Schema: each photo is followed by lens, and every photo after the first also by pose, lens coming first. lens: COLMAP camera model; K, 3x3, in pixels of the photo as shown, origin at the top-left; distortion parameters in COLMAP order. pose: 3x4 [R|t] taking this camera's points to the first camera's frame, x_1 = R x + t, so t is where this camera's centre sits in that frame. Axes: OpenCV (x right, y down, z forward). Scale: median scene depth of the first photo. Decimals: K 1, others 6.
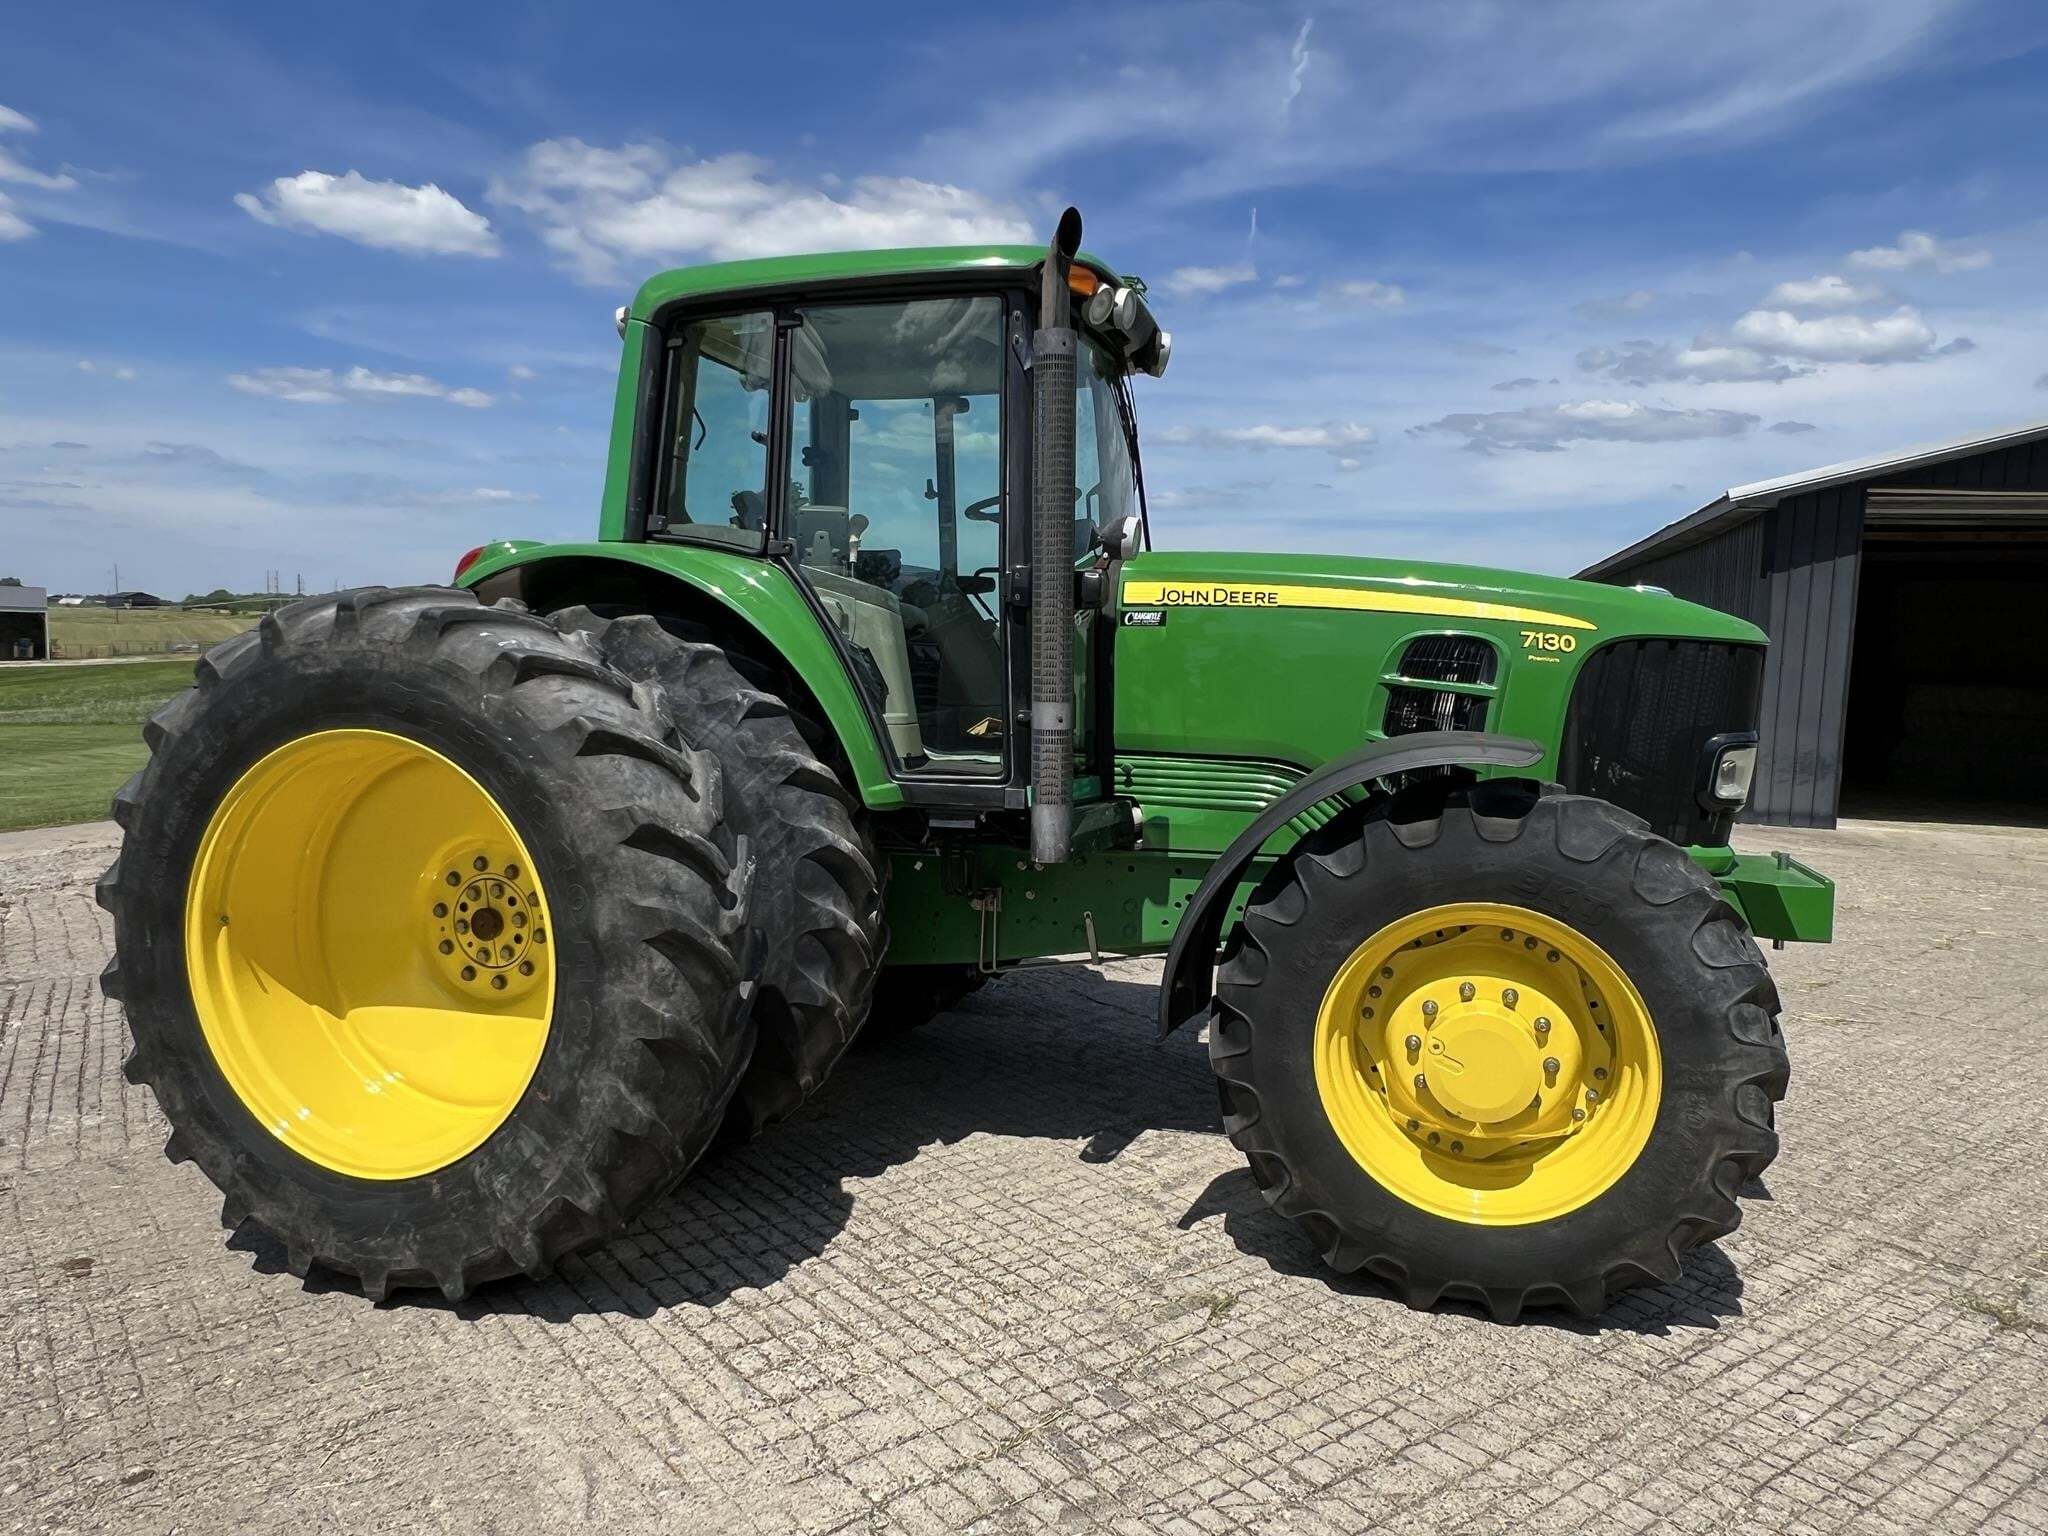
lens RADIAL K [[1384.7, 0, 1018.8], [0, 1384.7, 752.0], [0, 0, 1]] dist [-0.006343, 0.003034]
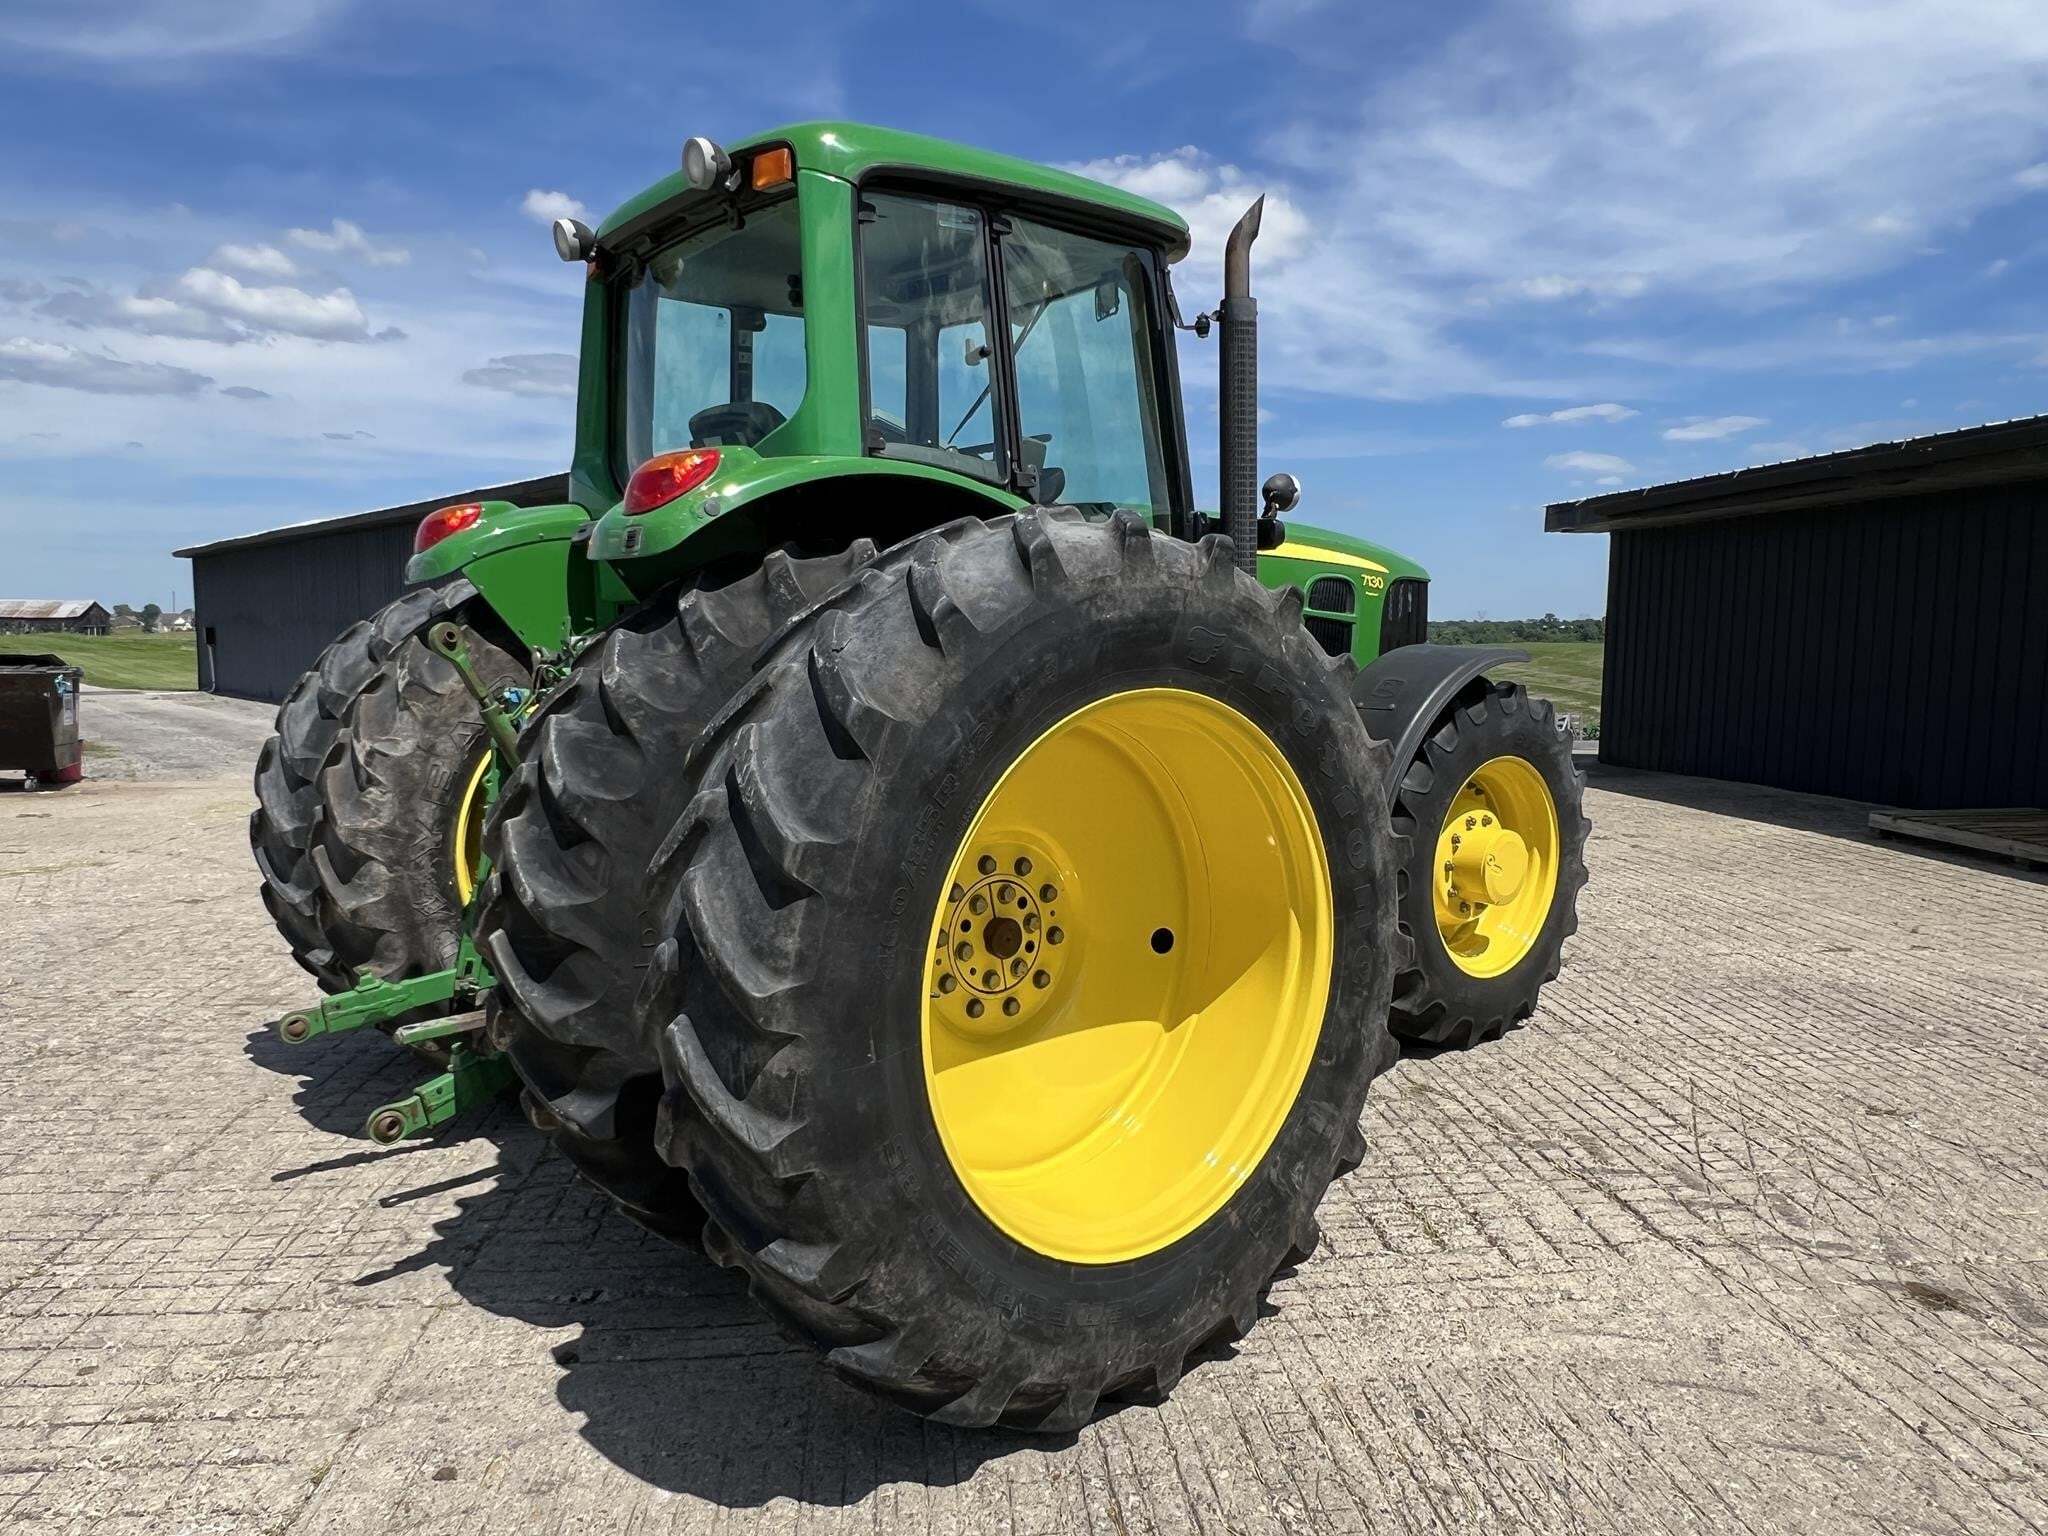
lens RADIAL K [[1384.7, 0, 997.3], [0, 1384.7, 761.4], [0, 0, 1]] dist [-0.006343, 0.003034]
pose [[0.539987, -0.108789, 0.834613, -1.131585], [0.083107, 0.993657, 0.075751, -0.040223], [-0.837561, 0.028458, 0.545603, 0.616543]]
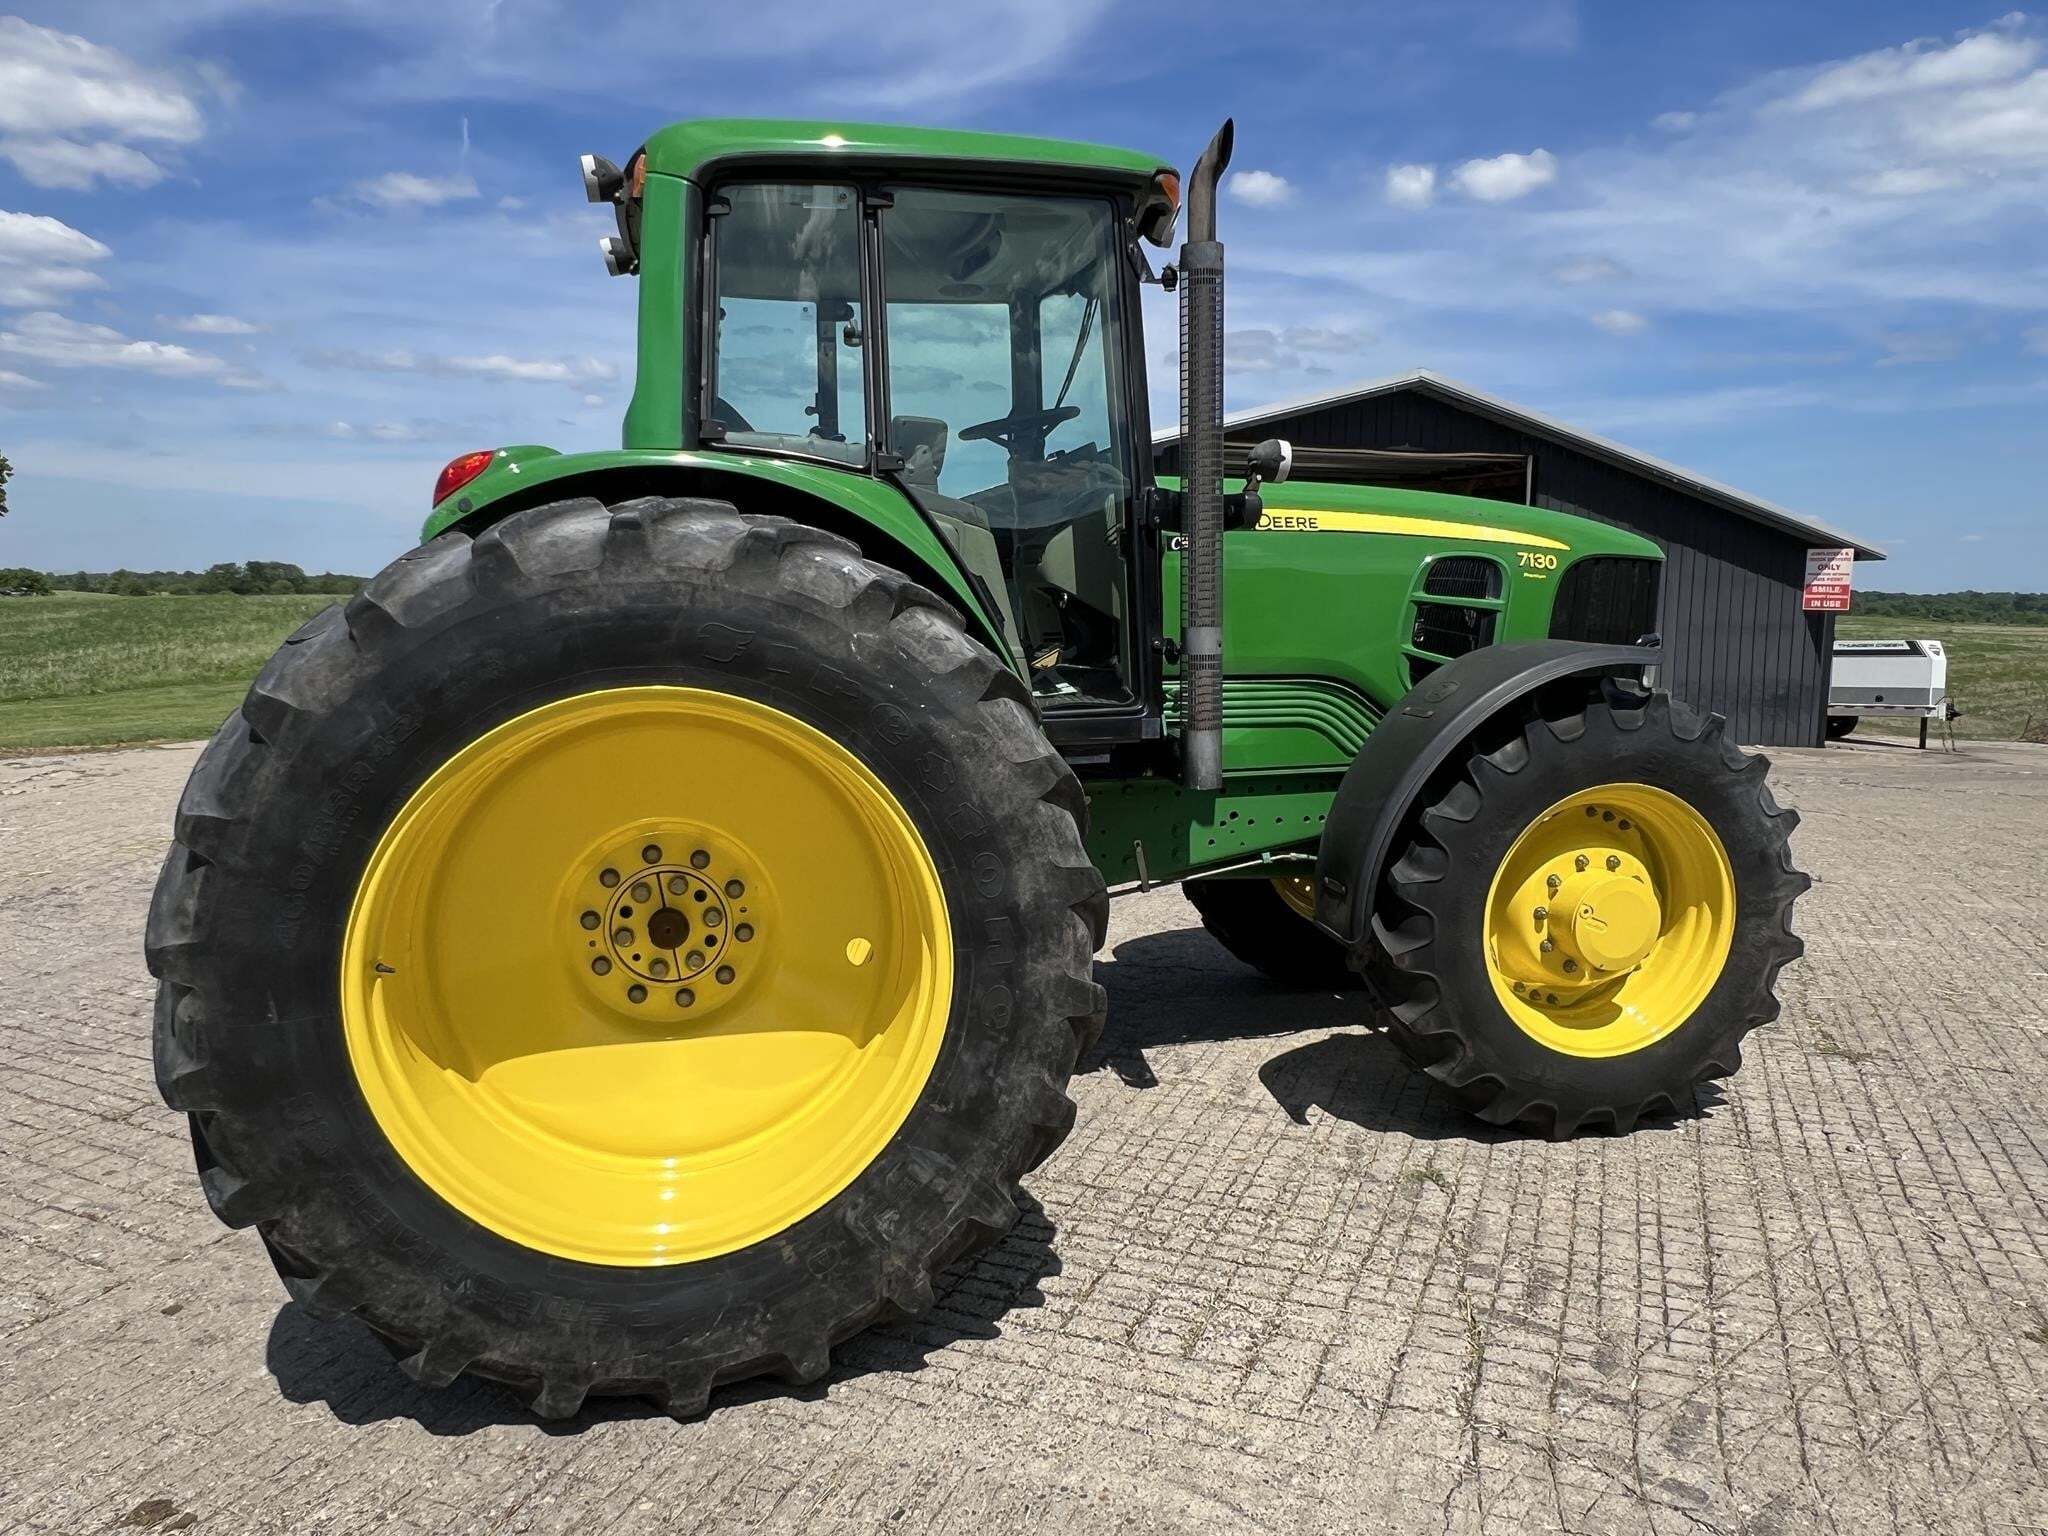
lens RADIAL K [[1384.7, 0, 1023.6], [0, 1384.7, 756.1], [0, 0, 1]] dist [-0.006343, 0.003034]
pose [[0.866822, -0.078815, 0.492349, -0.644776], [0.056824, 0.996610, 0.059494, -0.011275], [-0.495369, -0.023593, 0.868362, 0.227334]]
